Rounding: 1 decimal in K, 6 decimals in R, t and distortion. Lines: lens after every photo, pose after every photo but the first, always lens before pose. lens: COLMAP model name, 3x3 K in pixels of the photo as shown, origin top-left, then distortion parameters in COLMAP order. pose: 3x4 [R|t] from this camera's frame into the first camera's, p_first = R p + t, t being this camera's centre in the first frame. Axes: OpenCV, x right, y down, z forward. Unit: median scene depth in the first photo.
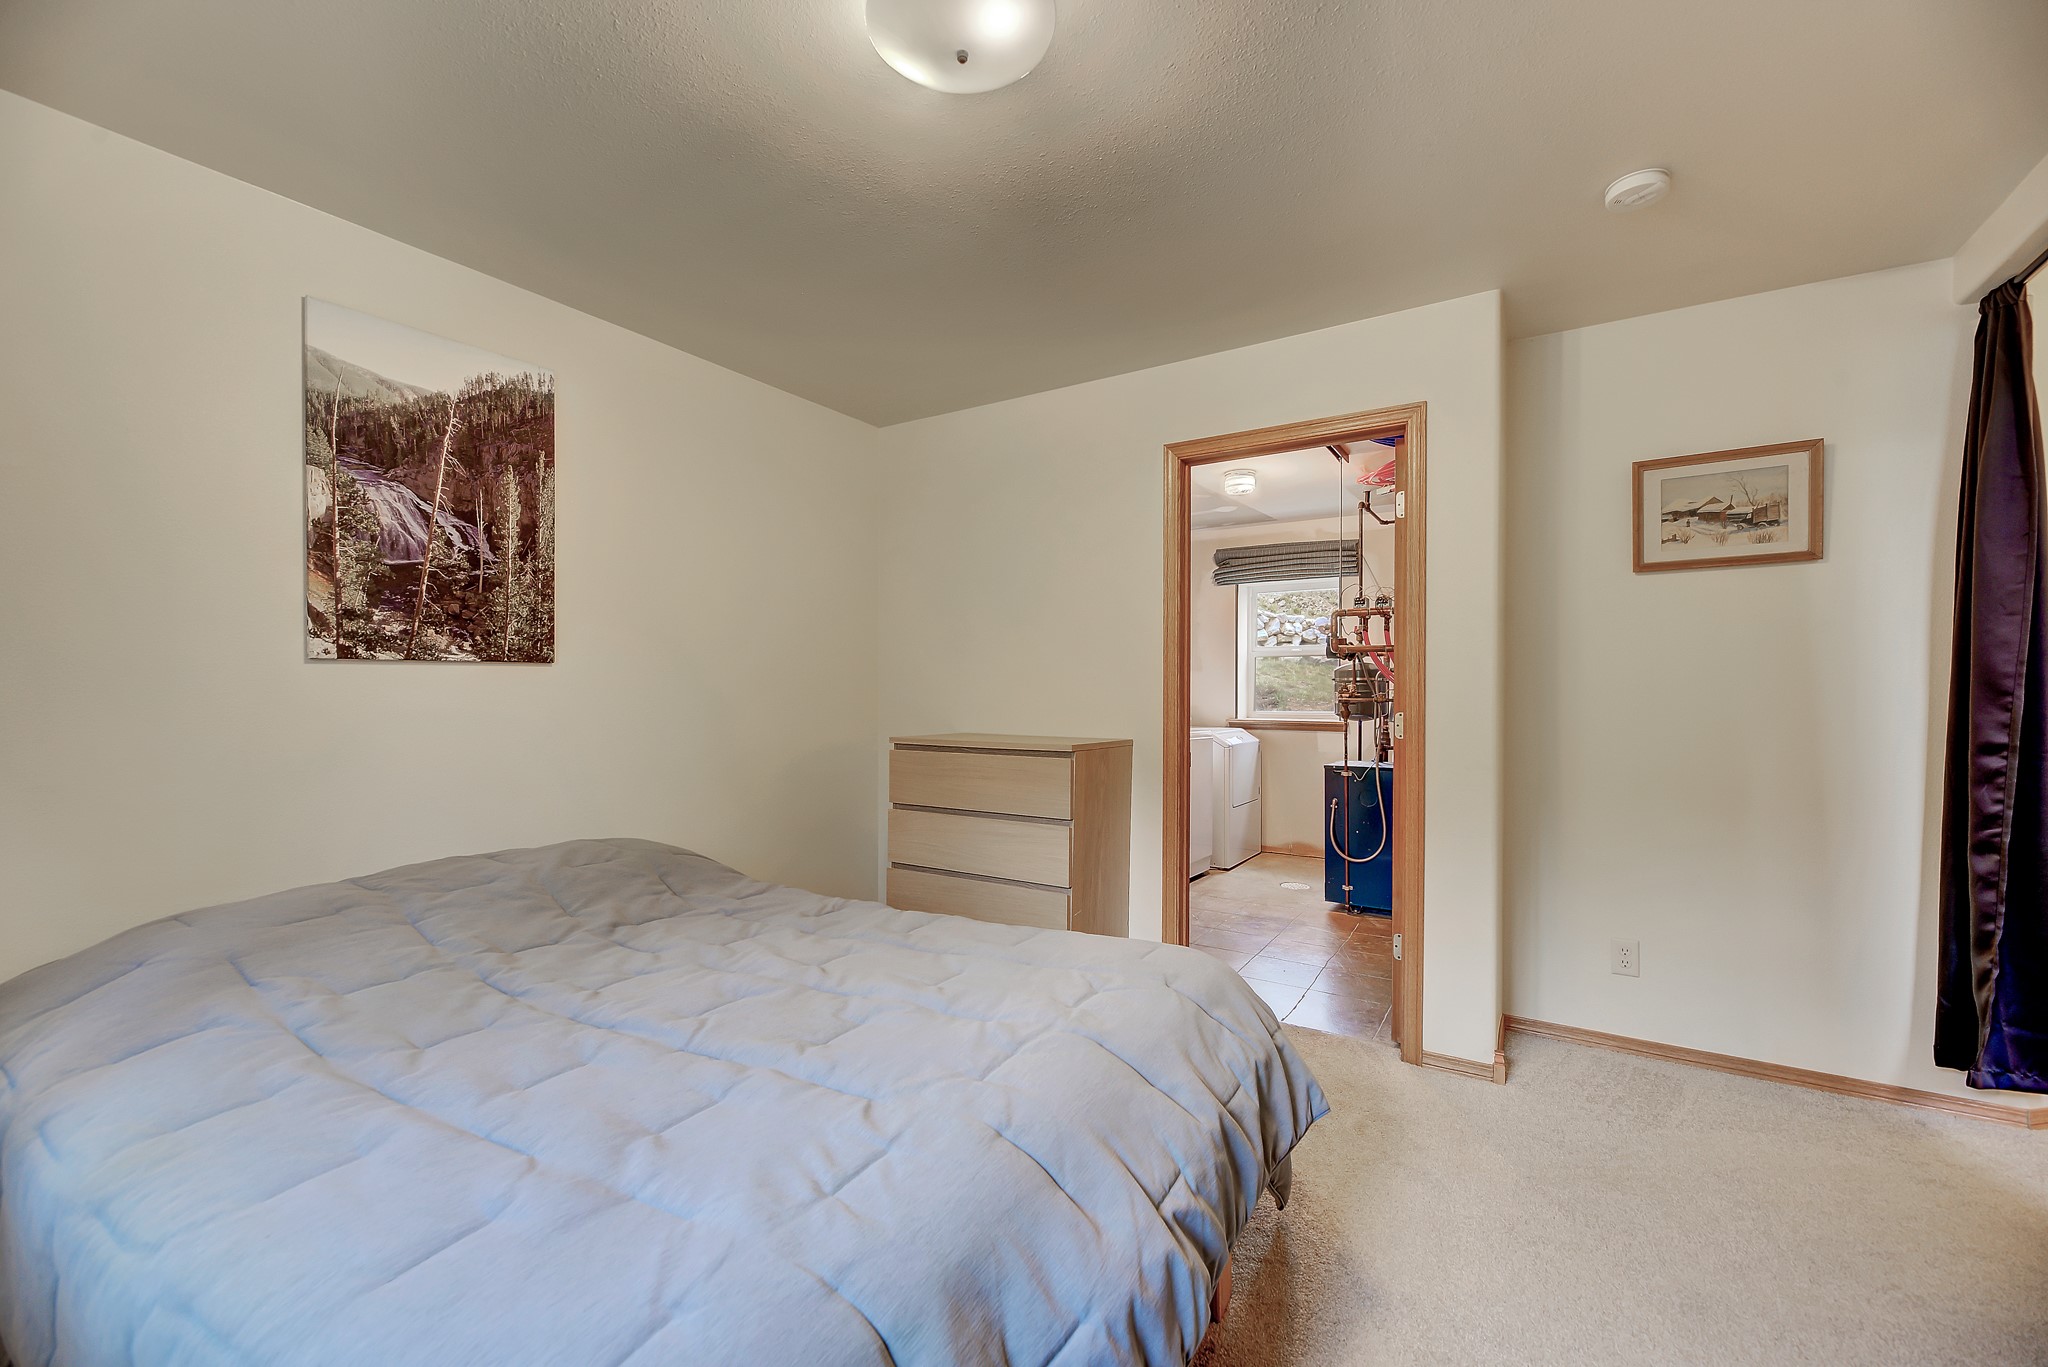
lens RADIAL K [[829.0, 0, 1025.1], [0, 829.0, 683.2], [0, 0, 1]] dist [0.000332, -0.000665]
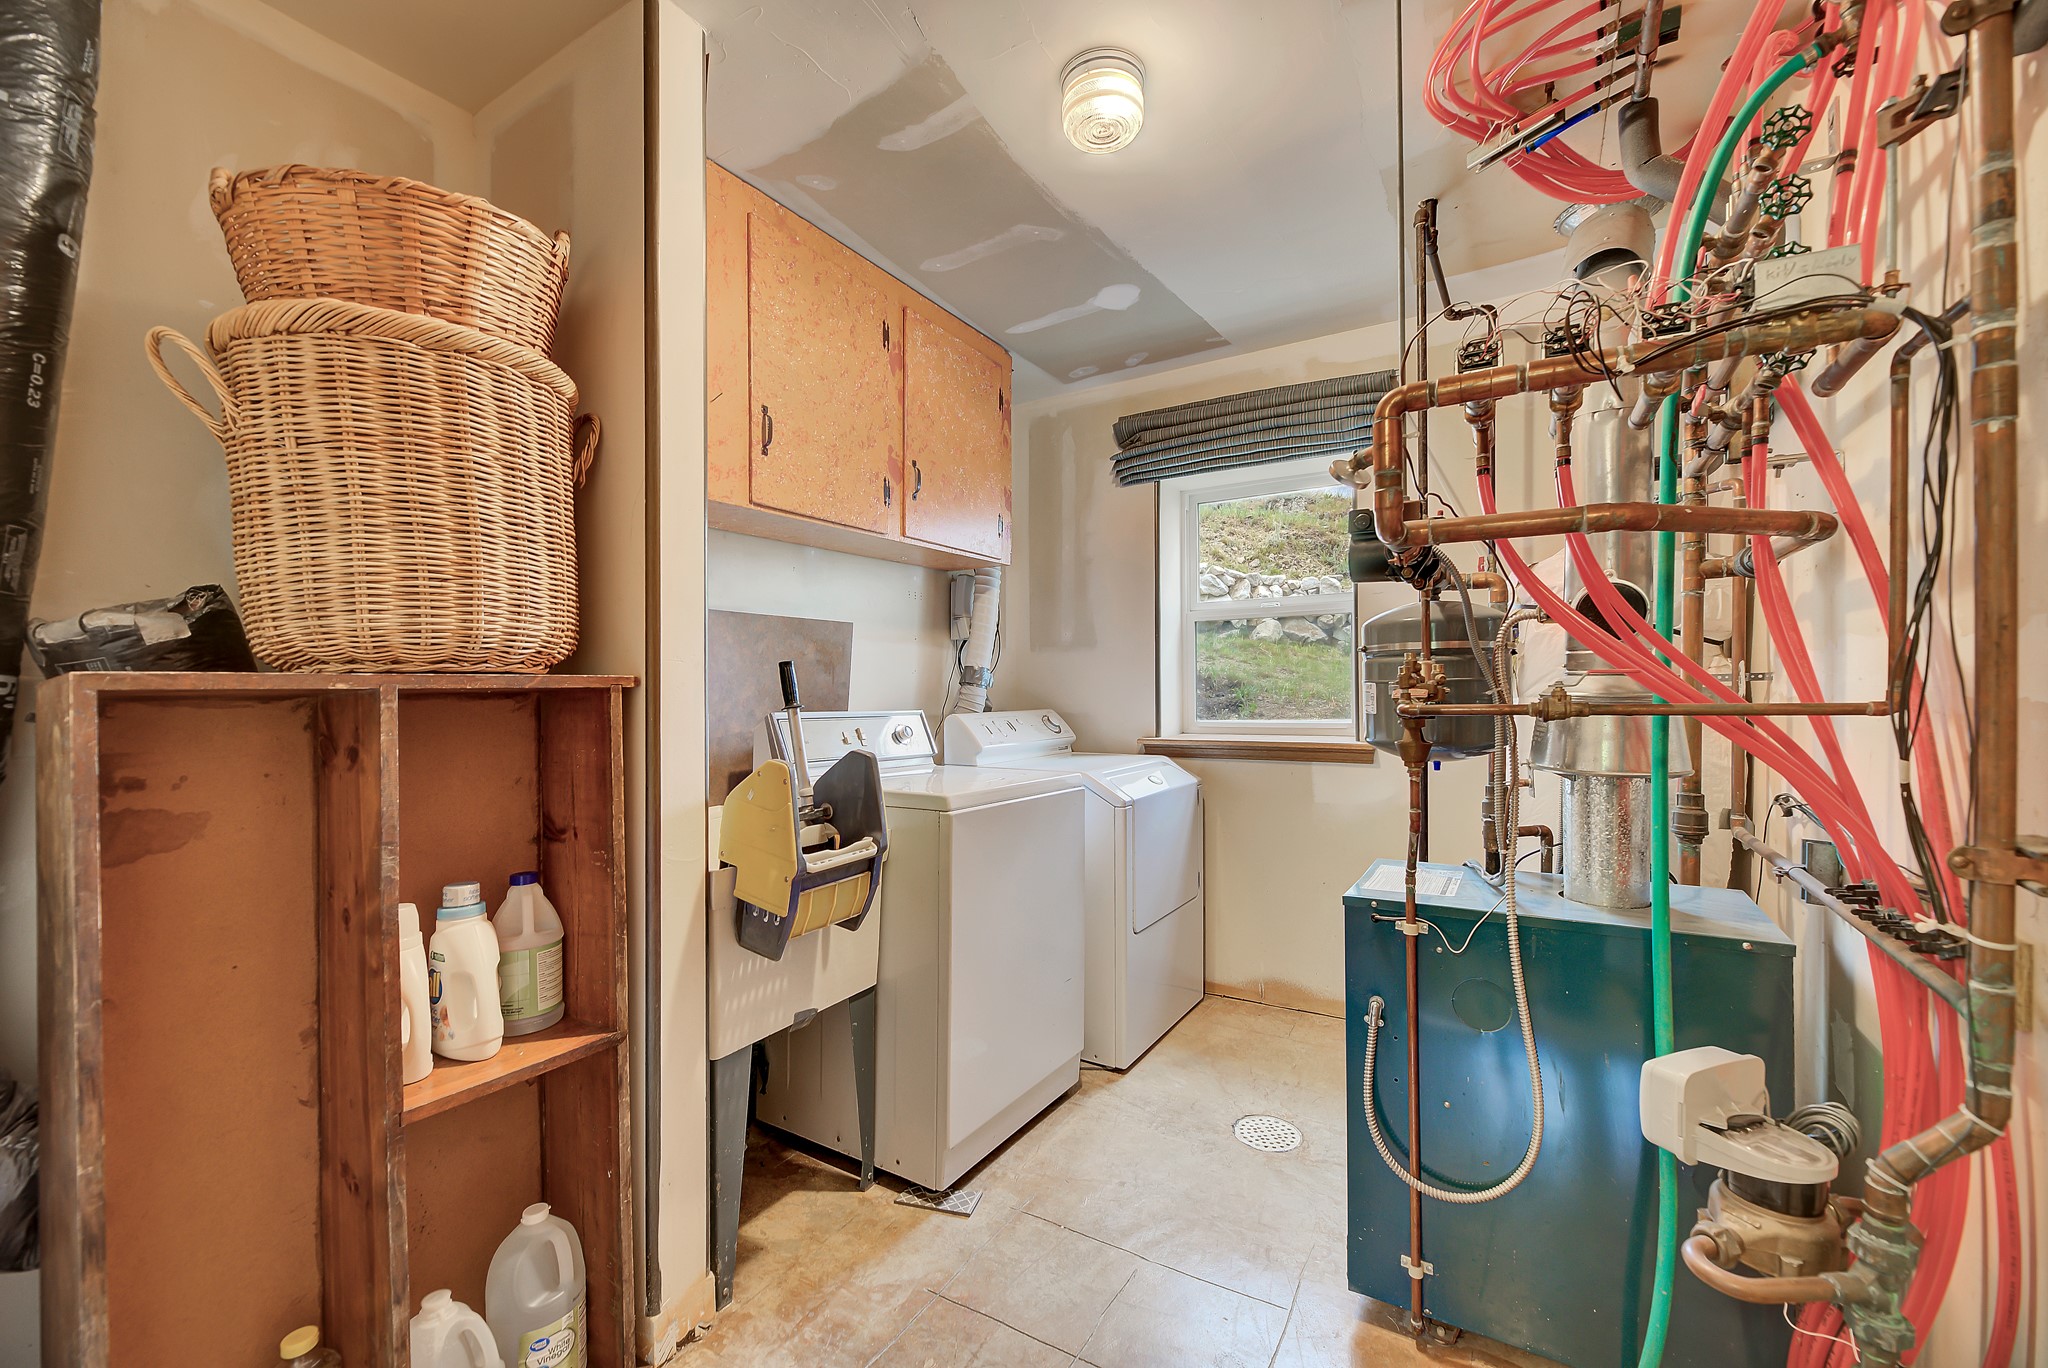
lens RADIAL K [[829.0, 0, 1036.4], [0, 829.0, 689.9], [0, 0, 1]] dist [0.000332, -0.000665]
pose [[0.999445, -0.010754, 0.031522, 0.401819], [0.010350, 0.999862, 0.012964, 0.013935], [-0.031658, -0.012631, 0.999419, 1.188033]]
